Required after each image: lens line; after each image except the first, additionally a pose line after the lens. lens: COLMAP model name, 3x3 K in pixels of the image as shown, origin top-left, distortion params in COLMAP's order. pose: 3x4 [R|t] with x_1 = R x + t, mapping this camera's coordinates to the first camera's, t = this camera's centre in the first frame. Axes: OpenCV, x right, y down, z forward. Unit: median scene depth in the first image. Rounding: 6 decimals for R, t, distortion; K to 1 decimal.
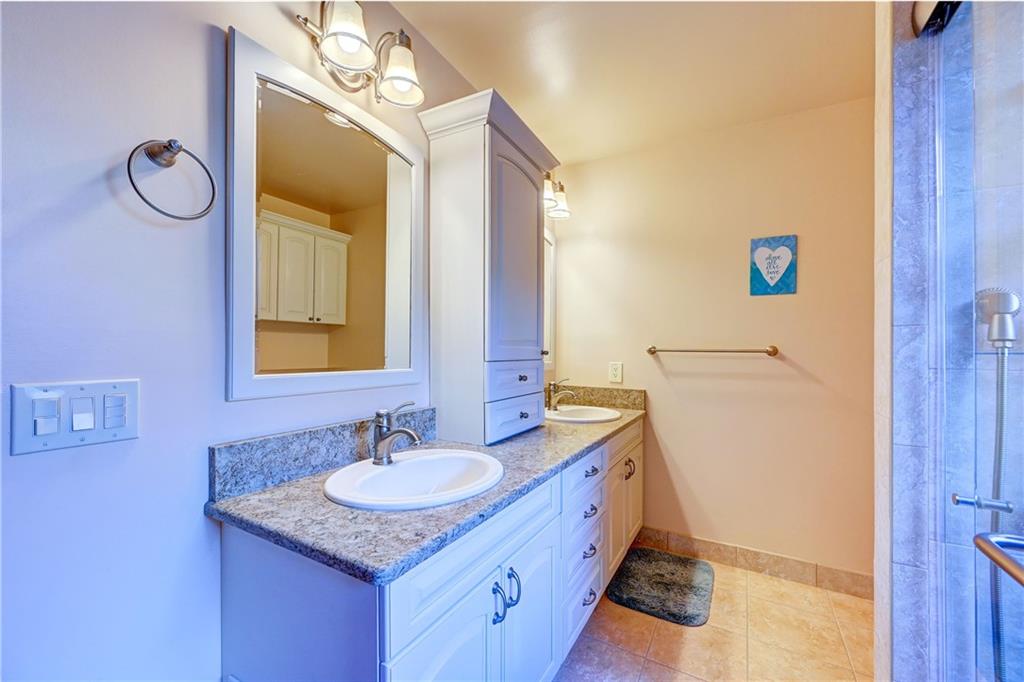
lens RADIAL K [[403.4, 0, 511.4], [0, 403.4, 344.0], [0, 0, 1]] dist [0.002015, -0.000080]
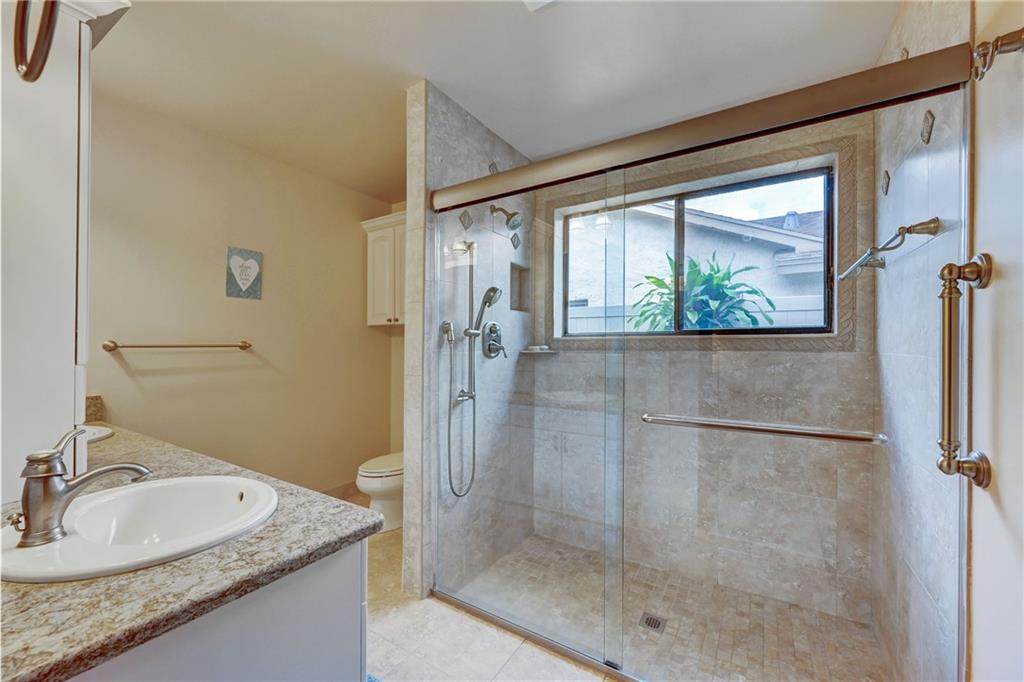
lens RADIAL K [[403.4, 0, 511.4], [0, 403.4, 344.0], [0, 0, 1]] dist [0.002015, -0.000080]
pose [[0.047024, -0.002636, 0.998890, -1.120596], [-0.009967, 0.999945, 0.003108, -0.000018], [-0.998844, -0.010102, 0.046995, 0.375632]]
